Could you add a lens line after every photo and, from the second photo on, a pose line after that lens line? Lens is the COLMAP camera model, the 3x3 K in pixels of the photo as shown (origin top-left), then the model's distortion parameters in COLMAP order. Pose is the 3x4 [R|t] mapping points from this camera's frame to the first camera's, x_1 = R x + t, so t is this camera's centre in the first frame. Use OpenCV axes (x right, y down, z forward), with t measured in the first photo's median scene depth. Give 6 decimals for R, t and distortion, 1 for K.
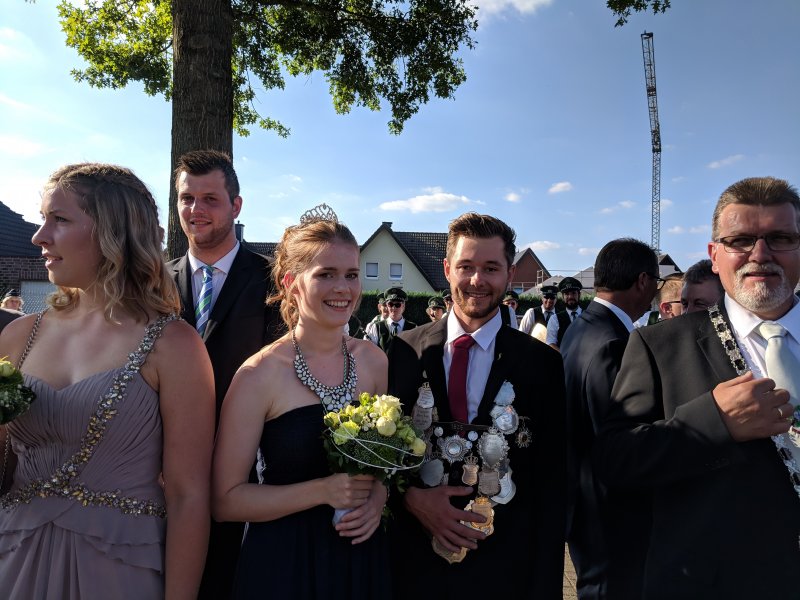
lens RADIAL K [[647.8, 0, 399.8], [0, 647.8, 276.9], [0, 0, 1]] dist [0.050493, 0.015511]
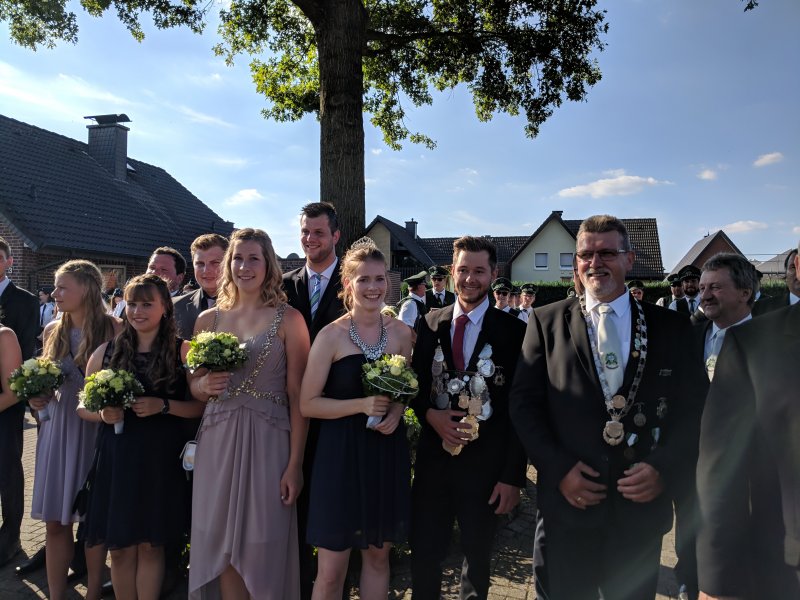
lens RADIAL K [[647.8, 0, 399.8], [0, 647.8, 276.9], [0, 0, 1]] dist [0.050493, 0.015511]
pose [[0.961882, -0.024981, -0.272320, 0.071910], [0.028649, 0.999544, 0.009498, -0.004113], [0.271959, -0.016938, 0.962160, -0.103595]]
